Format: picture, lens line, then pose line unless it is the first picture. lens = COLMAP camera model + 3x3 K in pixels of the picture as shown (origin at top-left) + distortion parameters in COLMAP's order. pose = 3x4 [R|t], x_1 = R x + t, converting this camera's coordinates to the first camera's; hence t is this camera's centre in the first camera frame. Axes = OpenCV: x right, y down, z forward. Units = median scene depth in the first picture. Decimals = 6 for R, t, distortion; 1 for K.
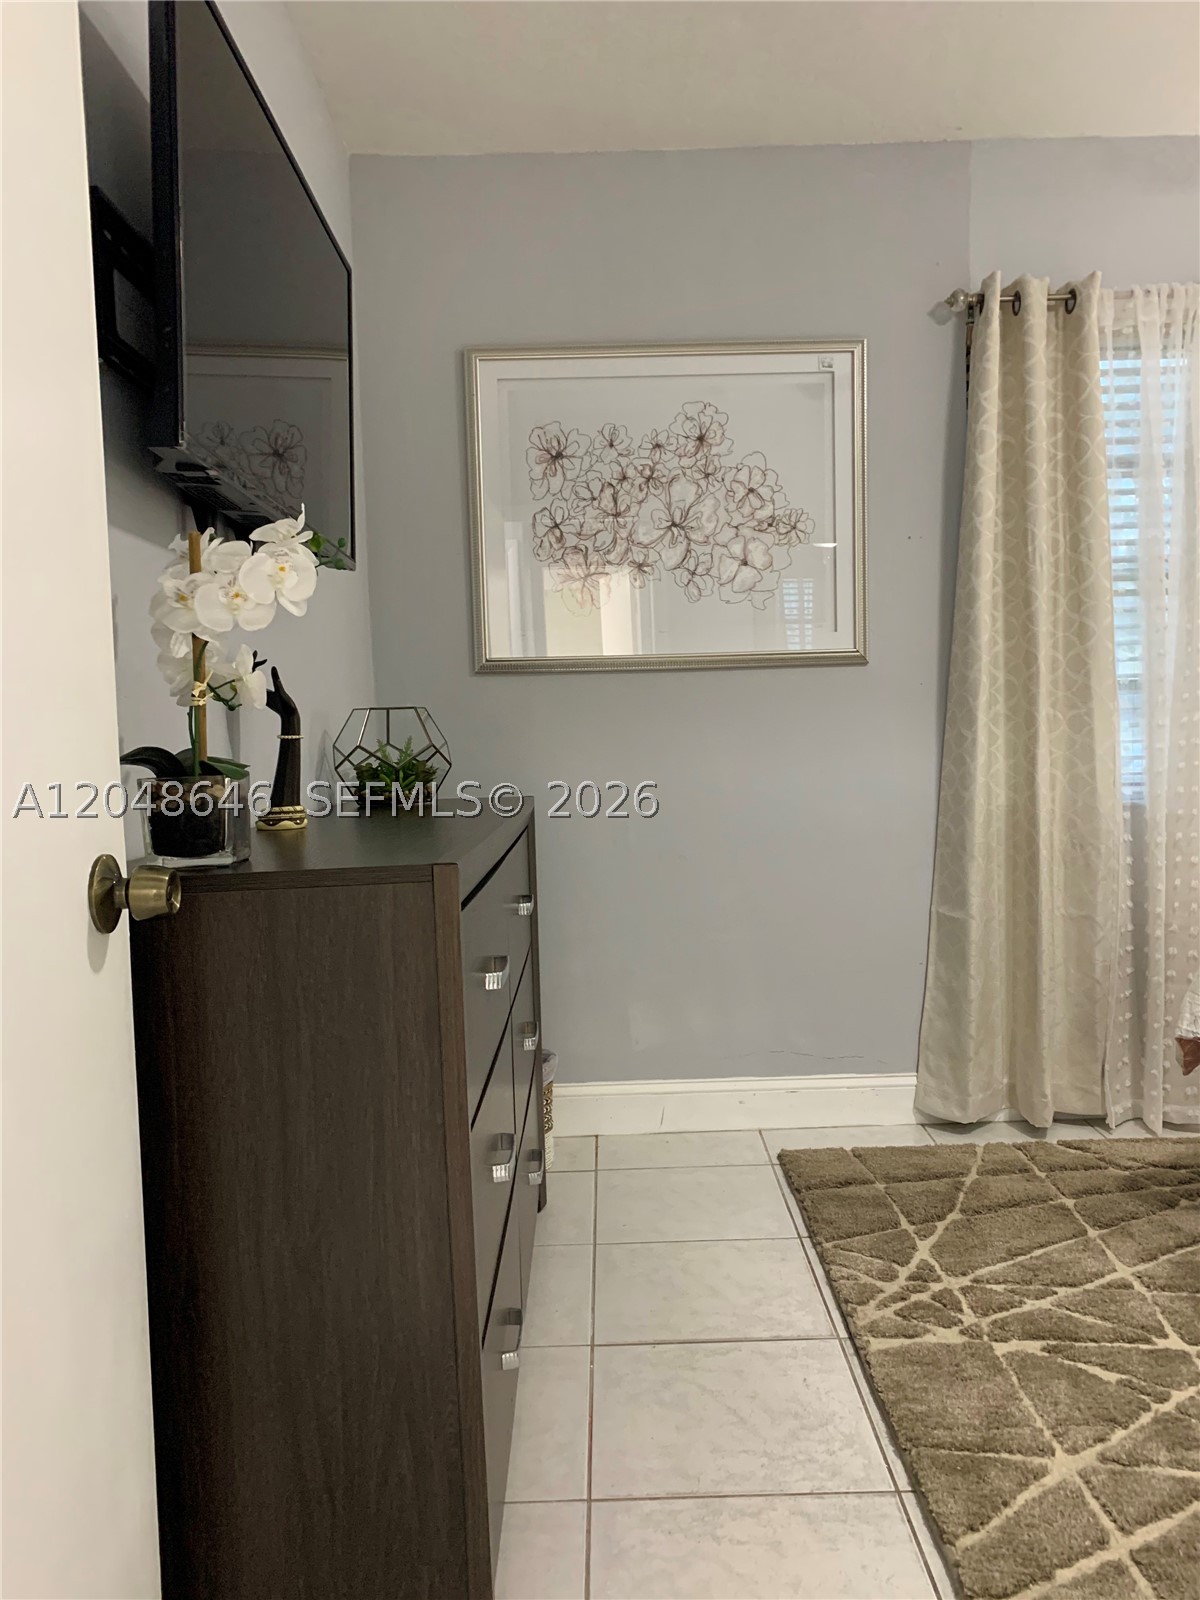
lens RADIAL K [[1222.9, 0, 608.9], [0, 1222.9, 803.8], [0, 0, 1]] dist [0.018578, -0.024855]
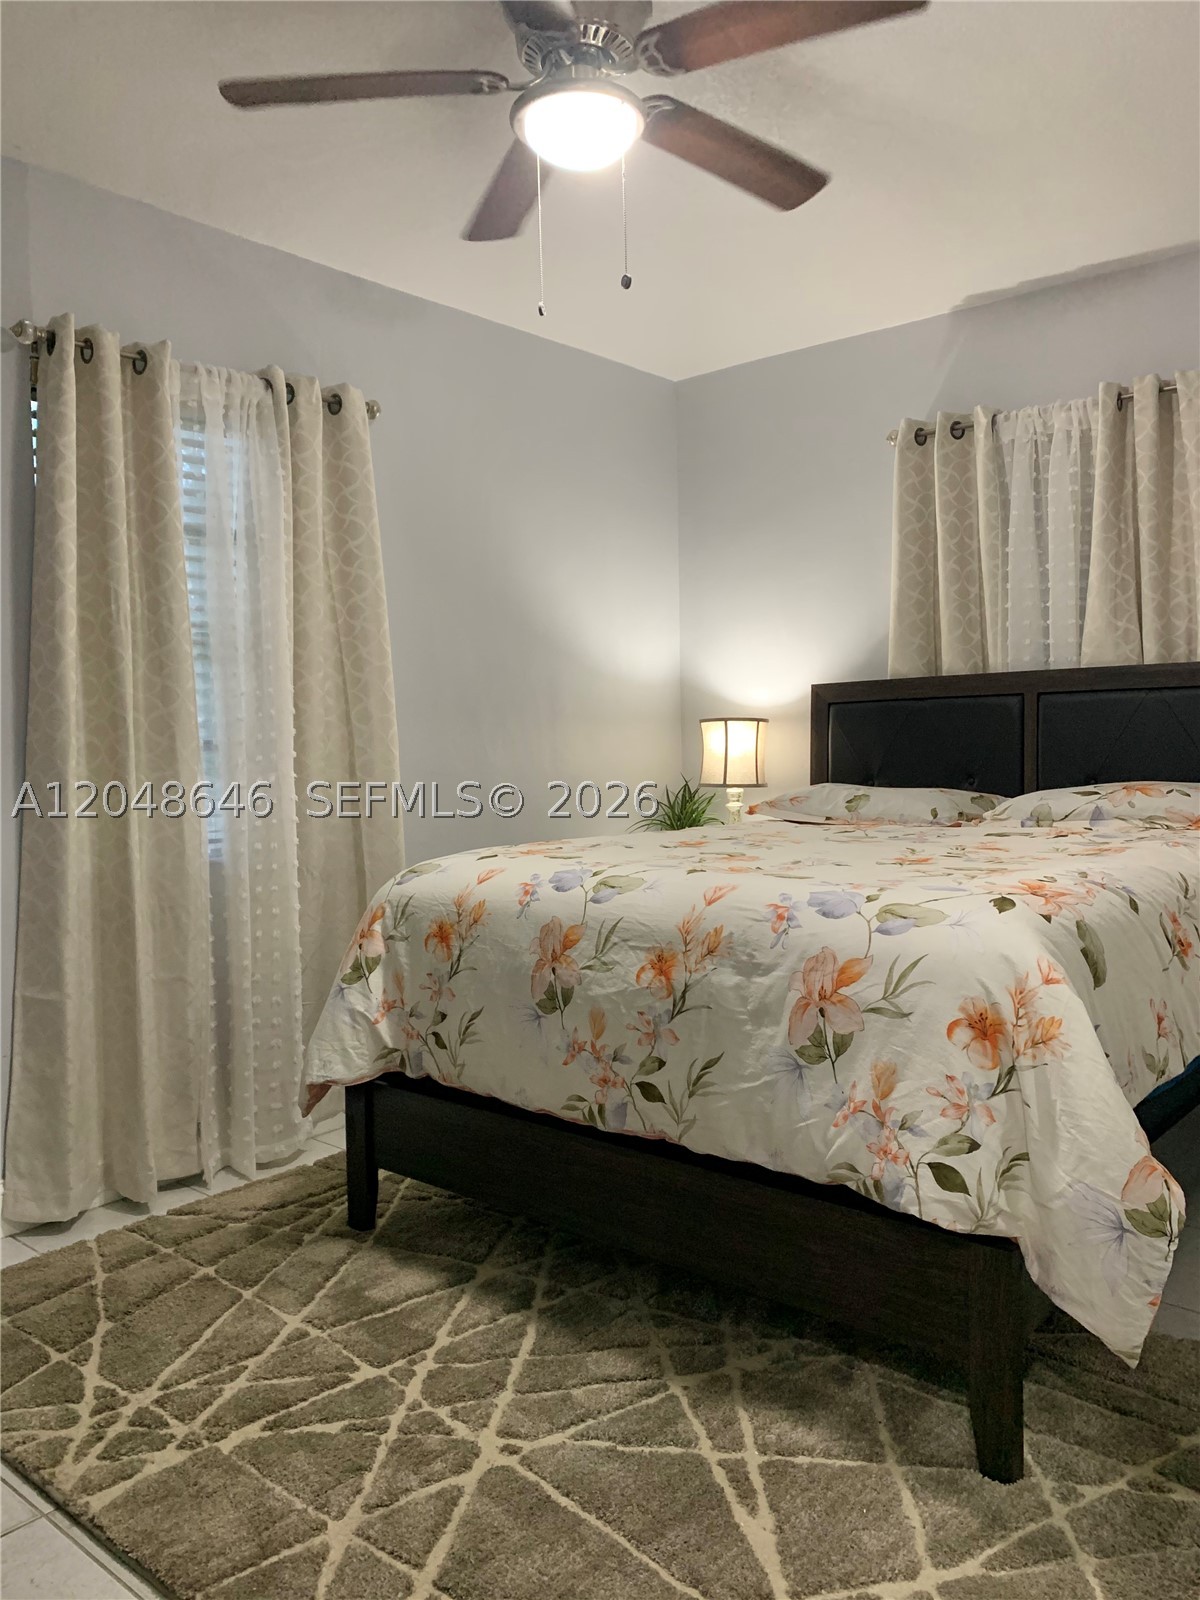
lens RADIAL K [[1222.9, 0, 605.5], [0, 1222.9, 798.9], [0, 0, 1]] dist [0.018578, -0.024855]
pose [[0.652058, -0.029863, 0.757581, -0.143712], [0.051053, 0.998685, -0.004575, -0.033447], [-0.756449, 0.041660, 0.652725, 0.083065]]
